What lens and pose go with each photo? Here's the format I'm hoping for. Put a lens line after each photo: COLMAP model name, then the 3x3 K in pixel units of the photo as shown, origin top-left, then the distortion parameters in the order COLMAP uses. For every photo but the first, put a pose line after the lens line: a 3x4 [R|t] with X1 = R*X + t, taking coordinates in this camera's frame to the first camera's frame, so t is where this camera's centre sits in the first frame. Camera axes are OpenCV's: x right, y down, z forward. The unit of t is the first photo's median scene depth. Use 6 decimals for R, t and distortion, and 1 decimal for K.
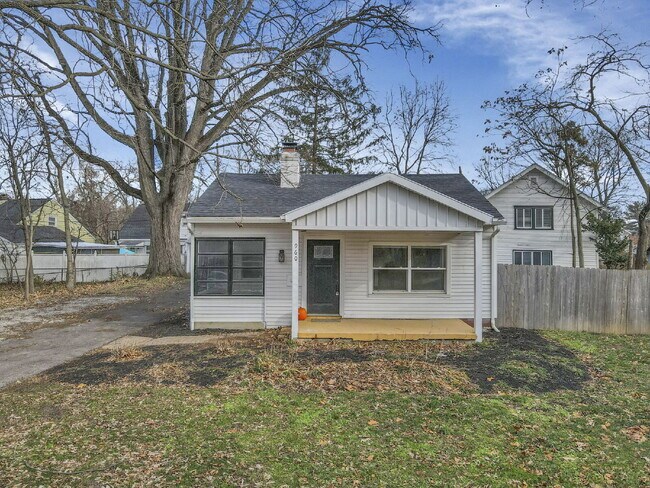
lens RADIAL K [[488.9, 0, 332.0], [0, 488.9, 245.1], [0, 0, 1]] dist [0.031210, 0.000935]
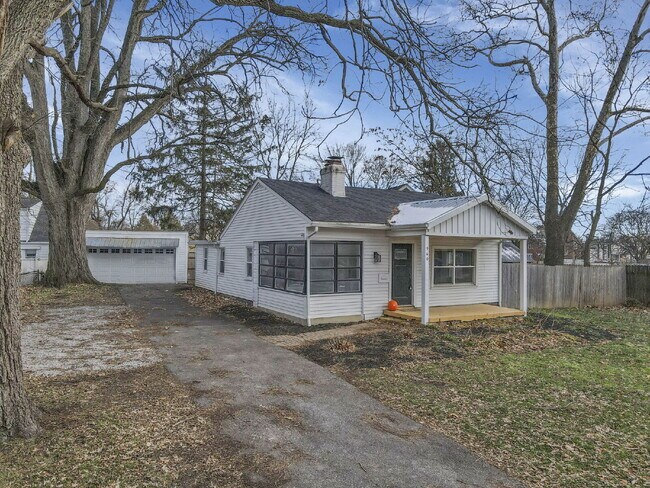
lens RADIAL K [[488.9, 0, 332.0], [0, 488.9, 245.1], [0, 0, 1]] dist [0.031210, 0.000935]
pose [[0.869298, 0.007975, 0.494224, -0.409474], [-0.003422, 0.999943, -0.010115, 0.002713], [-0.494276, 0.007102, 0.869276, 0.017164]]
